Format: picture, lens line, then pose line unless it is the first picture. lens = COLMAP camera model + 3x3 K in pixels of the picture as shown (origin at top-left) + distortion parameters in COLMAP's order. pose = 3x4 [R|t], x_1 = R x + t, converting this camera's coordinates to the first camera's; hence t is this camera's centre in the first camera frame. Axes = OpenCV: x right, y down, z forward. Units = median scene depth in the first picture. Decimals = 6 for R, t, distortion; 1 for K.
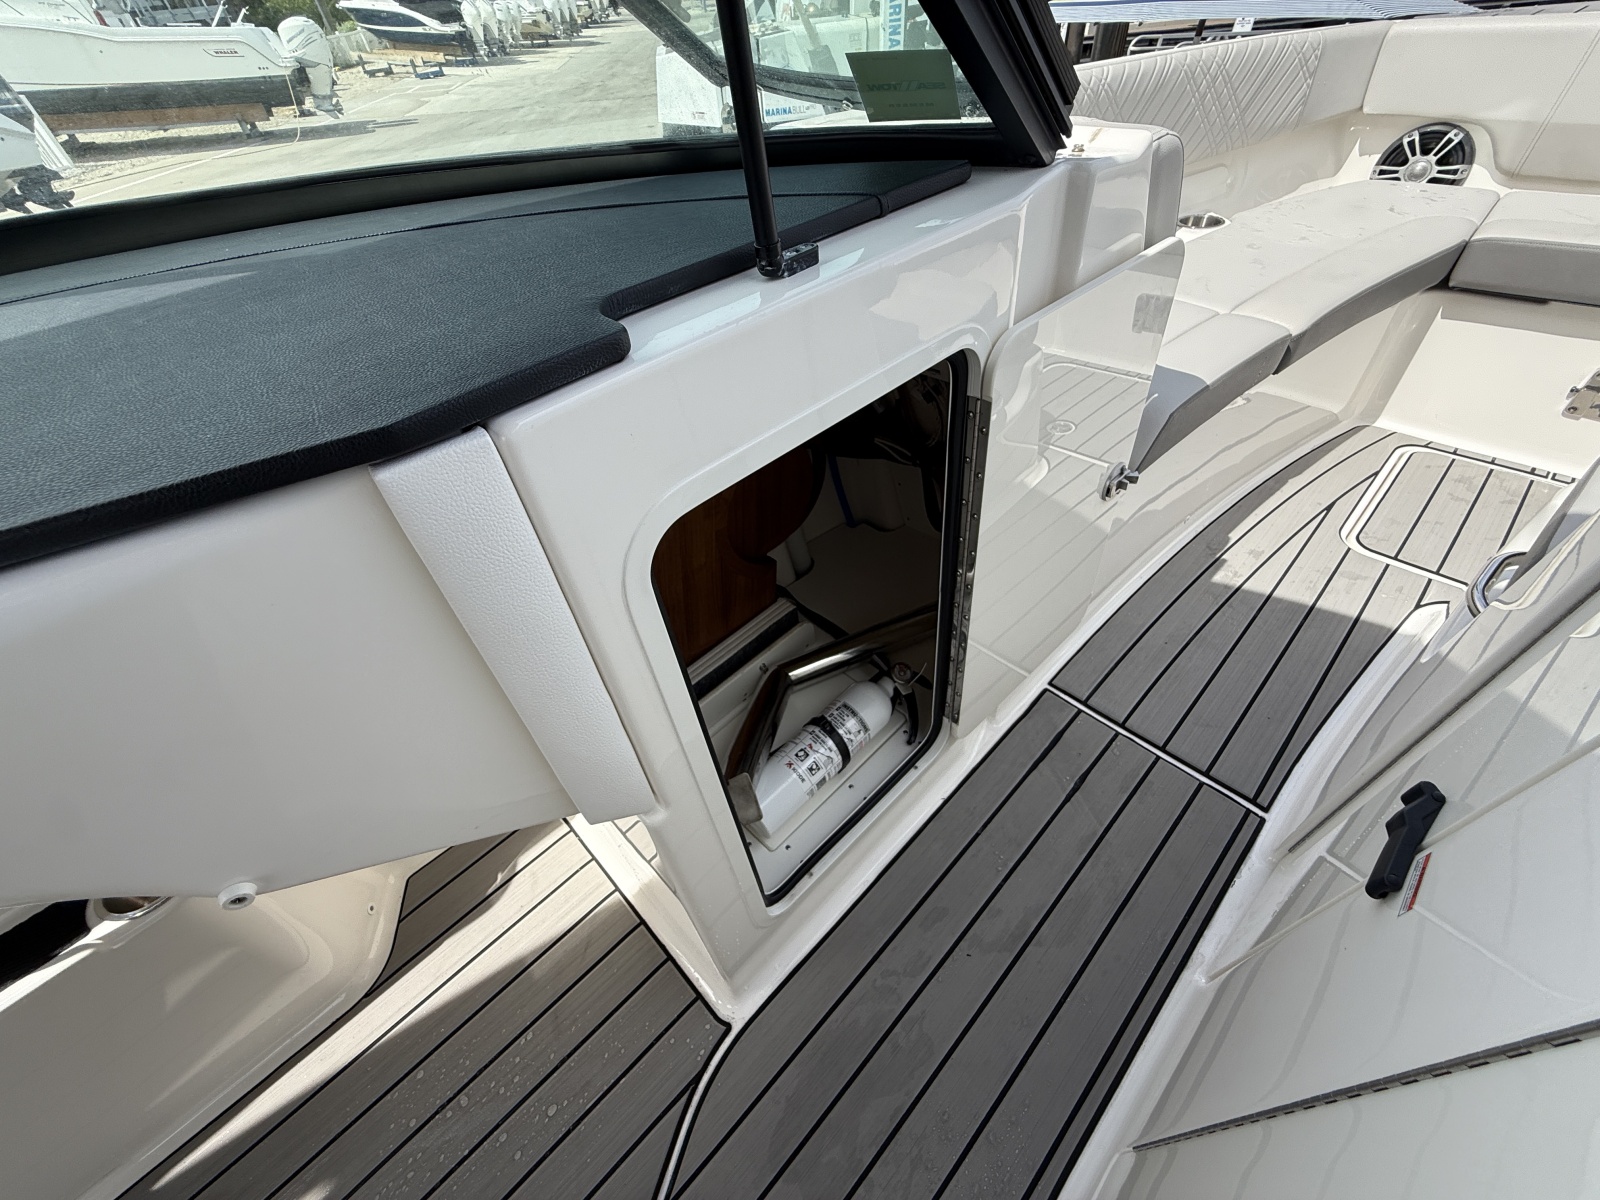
lens RADIAL K [[638.1, 0, 794.8], [0, 638.1, 606.2], [0, 0, 1]] dist [-0.000200, 0.000395]
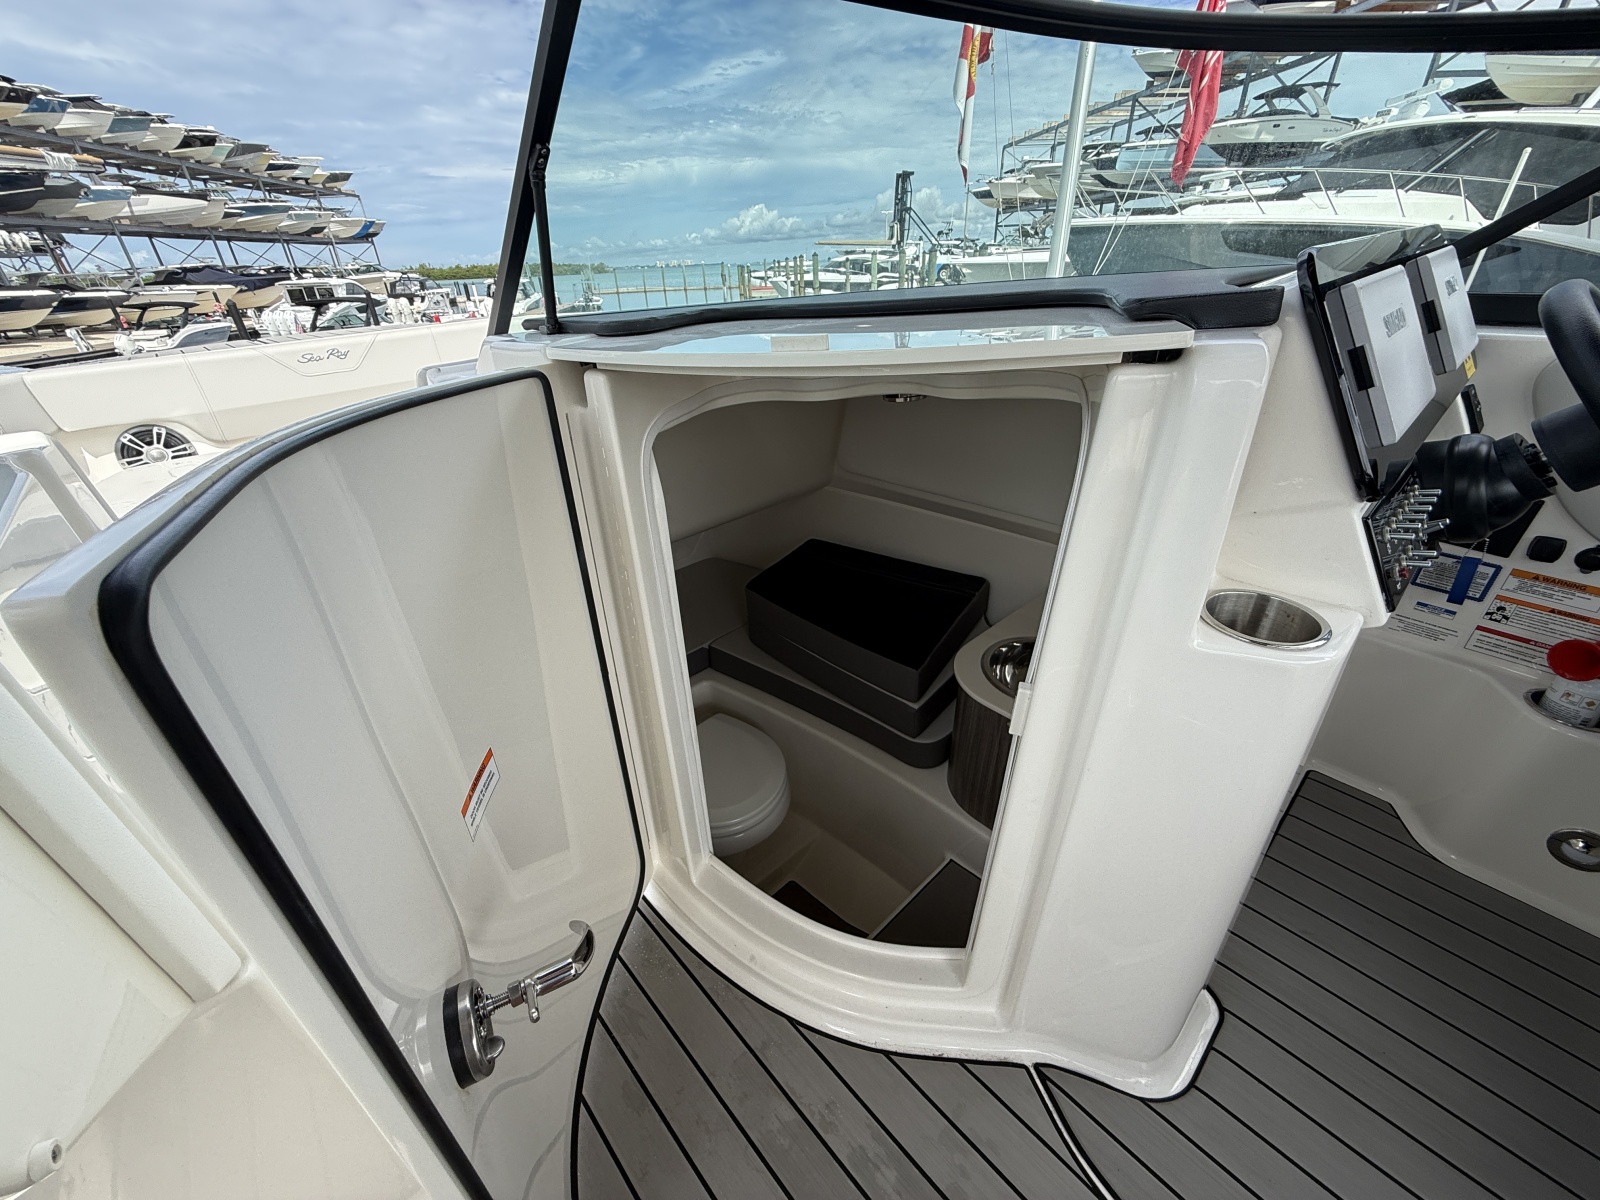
lens RADIAL K [[638.1, 0, 796.2], [0, 638.1, 602.5], [0, 0, 1]] dist [-0.000200, 0.000395]
pose [[0.024323, -0.420032, 0.907183, -0.298278], [0.733849, 0.623733, 0.269117, 0.112648], [-0.678878, 0.659189, 0.323411, -0.108994]]
